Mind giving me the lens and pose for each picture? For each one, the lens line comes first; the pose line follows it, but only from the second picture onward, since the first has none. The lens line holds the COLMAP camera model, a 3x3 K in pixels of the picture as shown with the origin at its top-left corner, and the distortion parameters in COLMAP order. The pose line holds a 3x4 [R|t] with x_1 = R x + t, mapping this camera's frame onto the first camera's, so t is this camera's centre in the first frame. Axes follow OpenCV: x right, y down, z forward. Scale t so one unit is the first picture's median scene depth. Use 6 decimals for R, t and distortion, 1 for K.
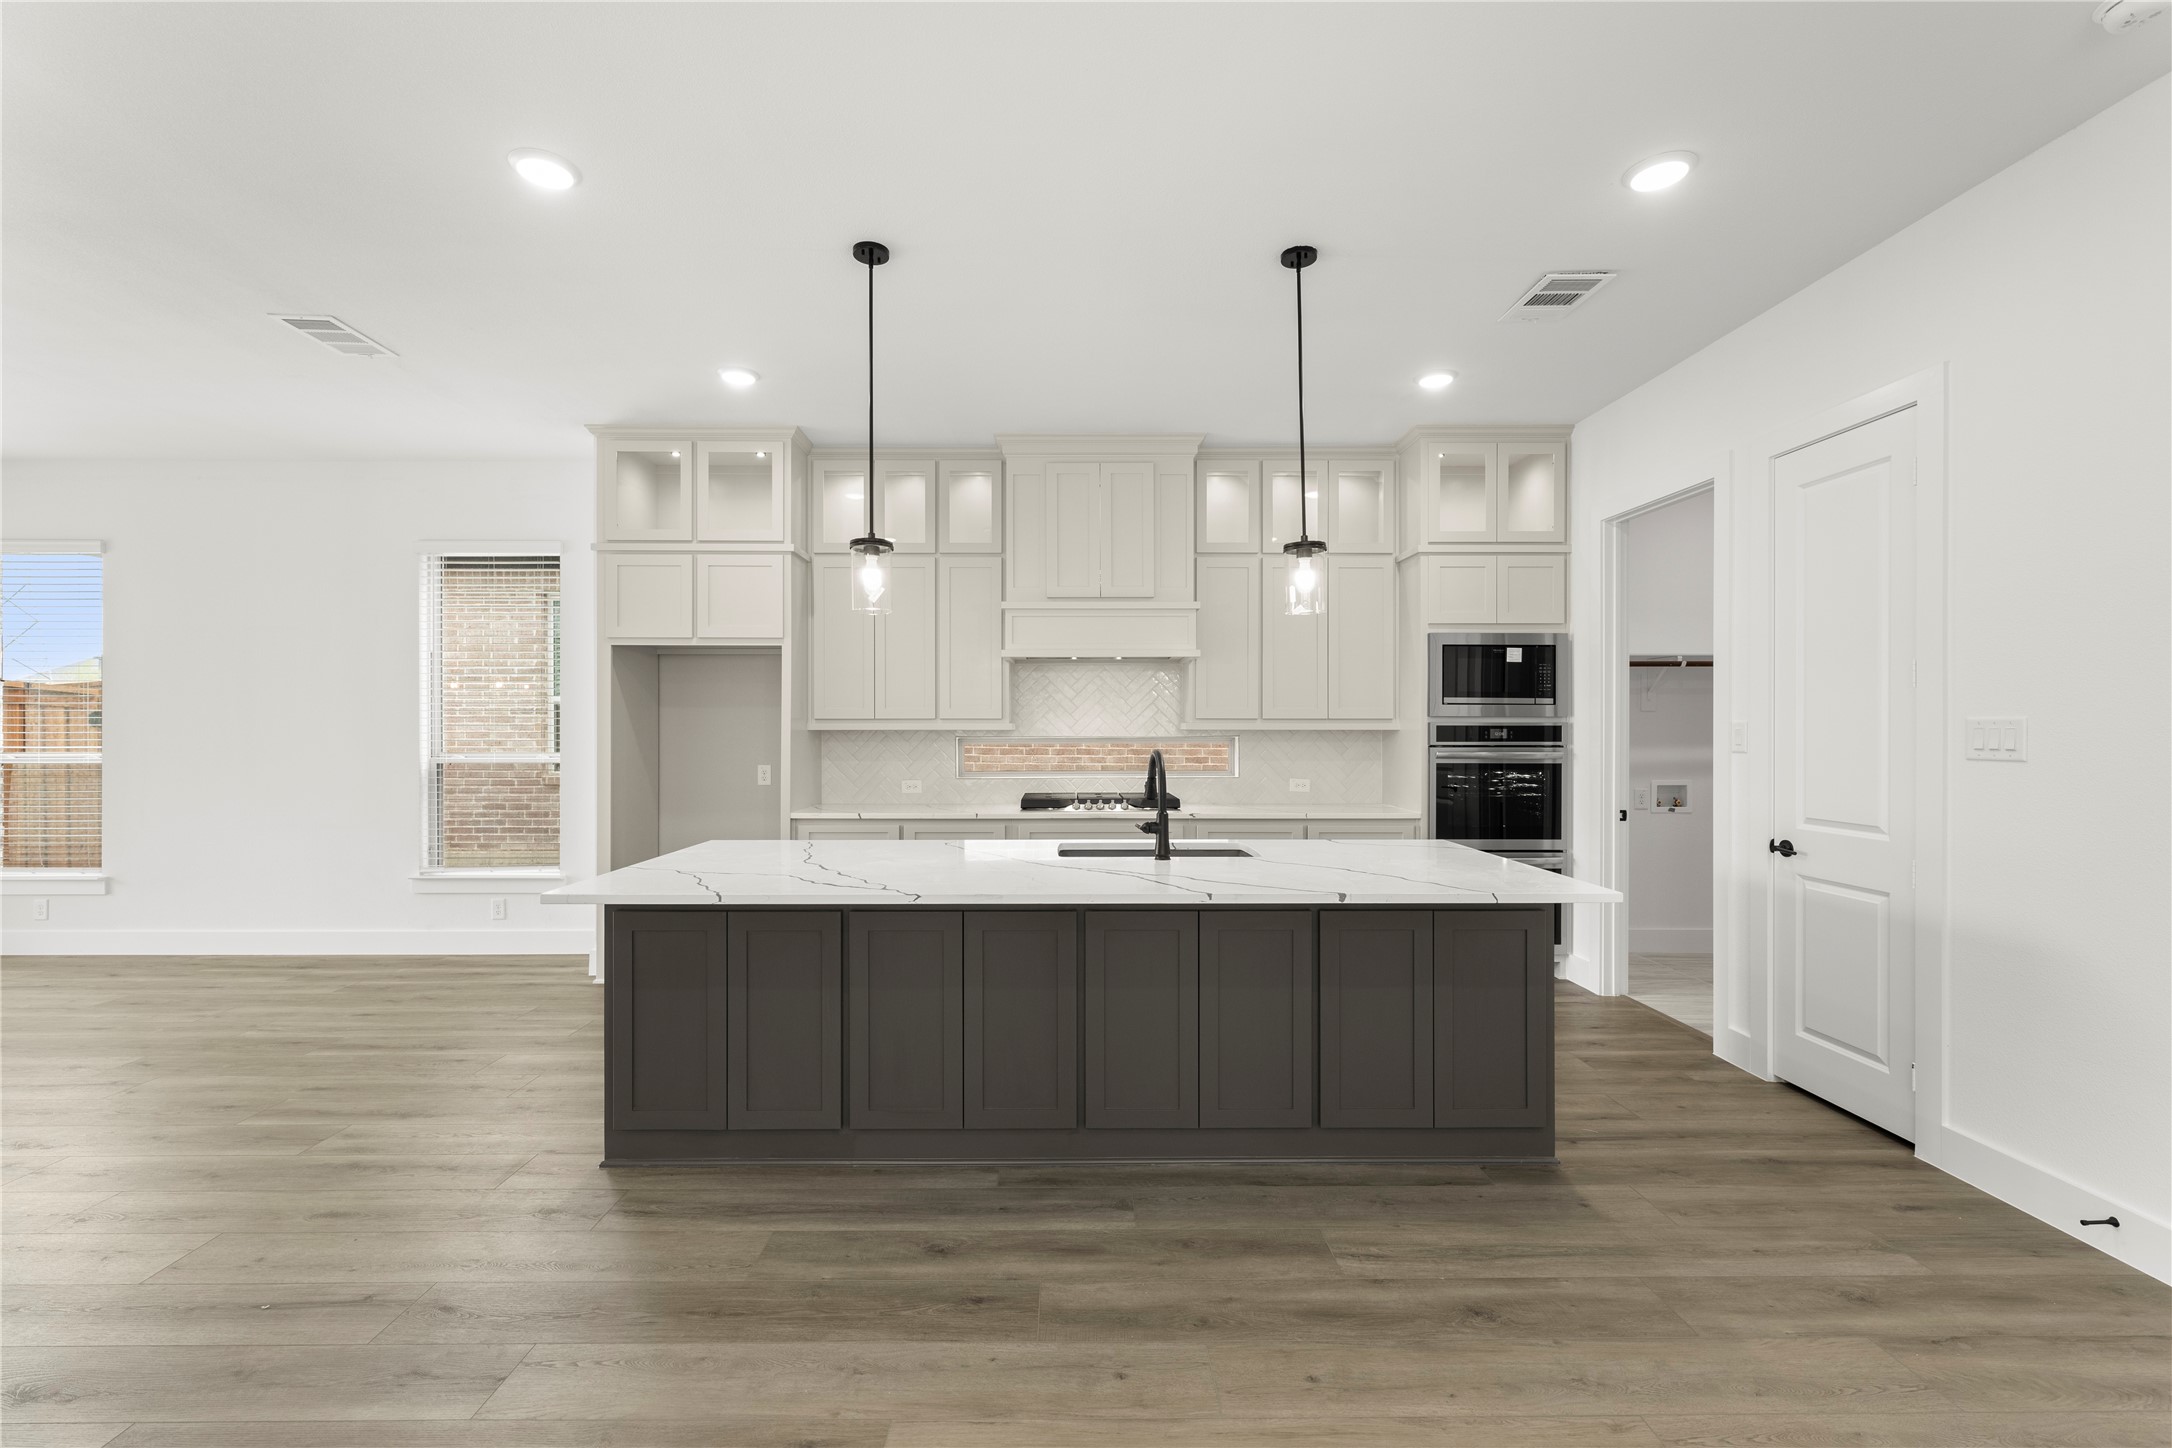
lens RADIAL K [[908.1, 0, 1075.8], [0, 908.1, 725.6], [0, 0, 1]] dist [-0.000900, 0.001588]
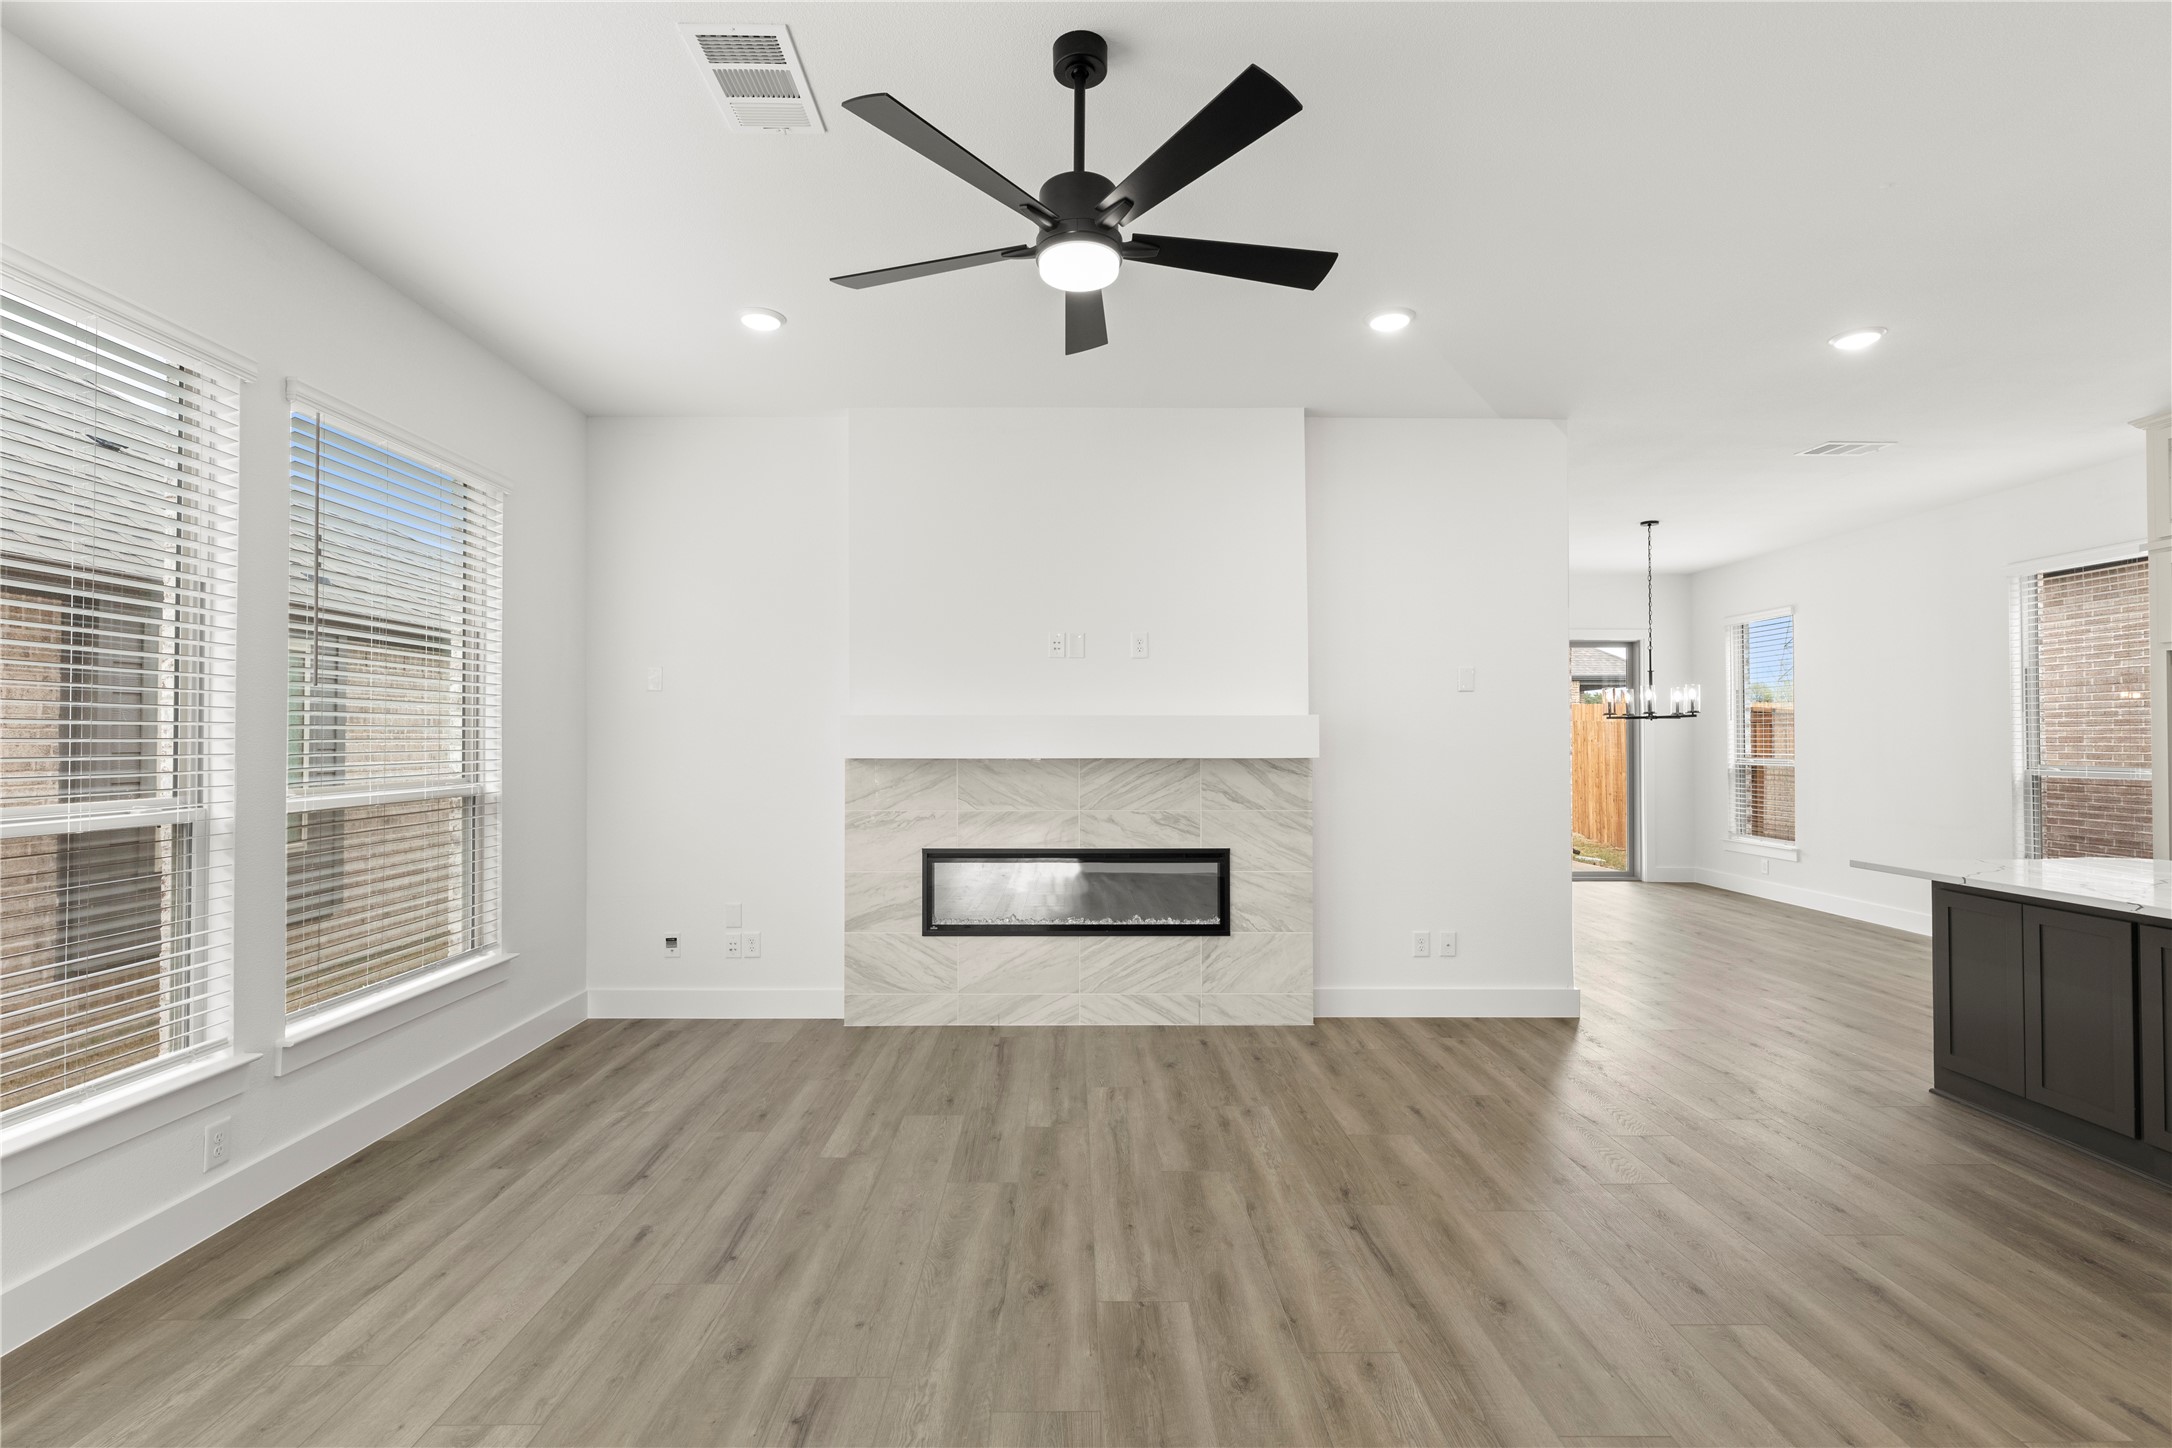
lens RADIAL K [[992.9, 0, 1080.8], [0, 992.9, 712.9], [0, 0, 1]] dist [0.002563, 0.000876]
pose [[0.003103, -0.027082, -0.999628, 0.532918], [0.003213, 0.999628, -0.027072, -0.002420], [0.999990, -0.003127, 0.003189, -0.108902]]
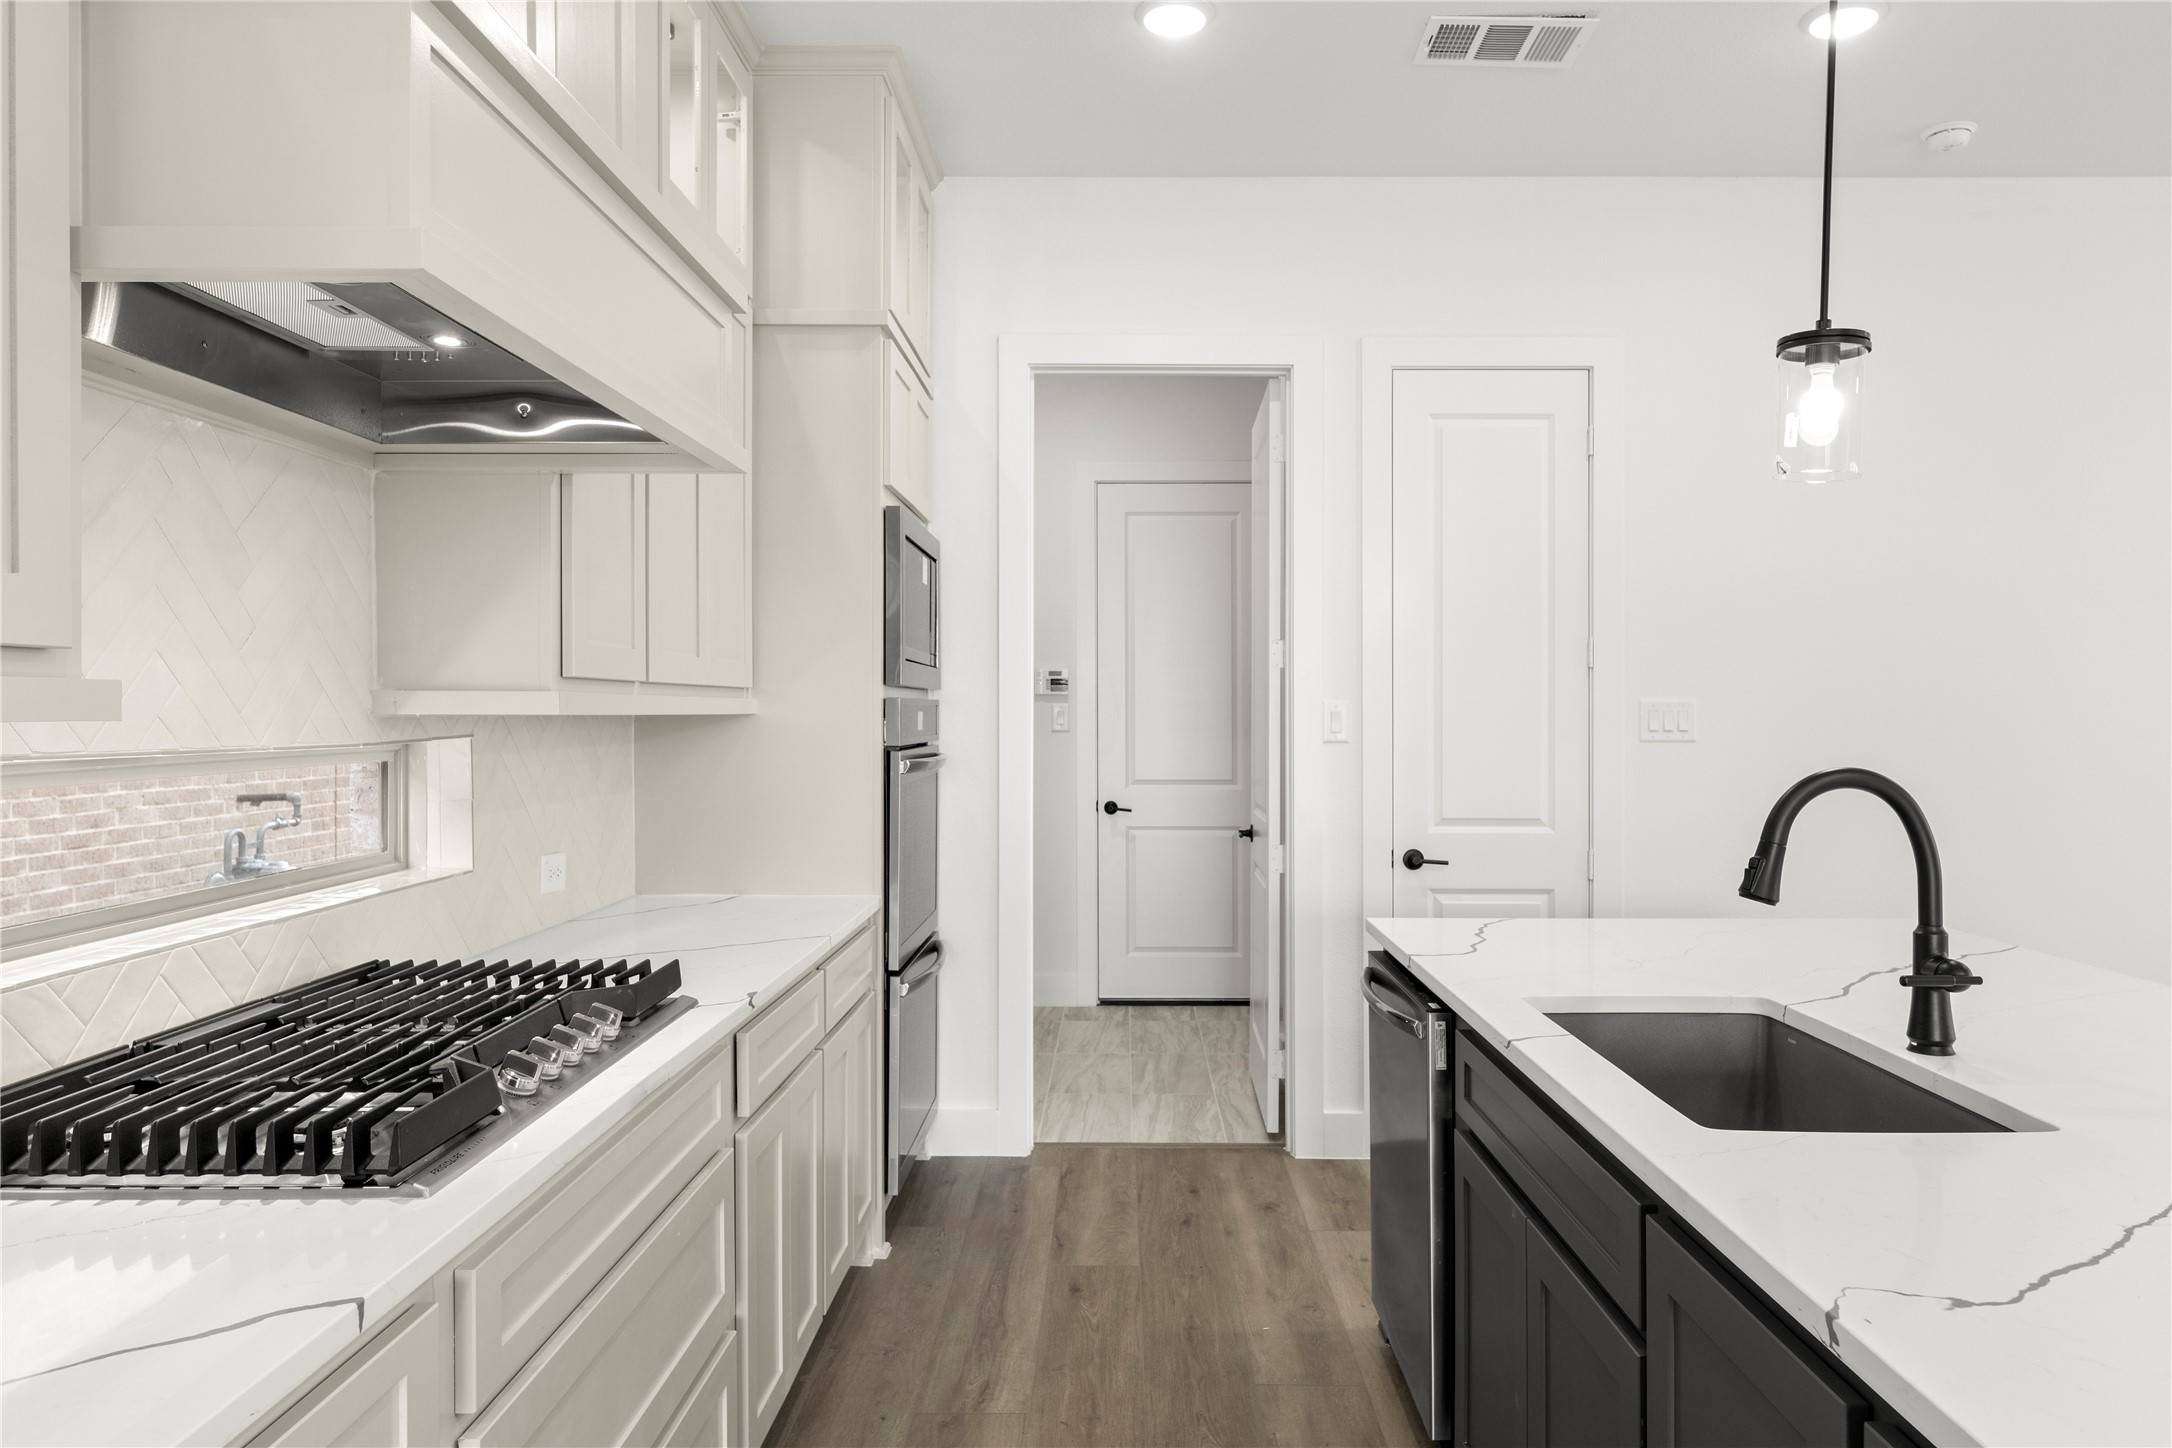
lens RADIAL K [[1412.6, 0, 1100.0], [0, 1412.6, 715.5], [0, 0, 1]] dist [0.003270, 0.000189]
pose [[0.023245, -0.003704, 0.999723, -0.362704], [-0.002139, 0.999991, 0.003754, 0.002366], [-0.999728, -0.002226, 0.023237, 0.948811]]
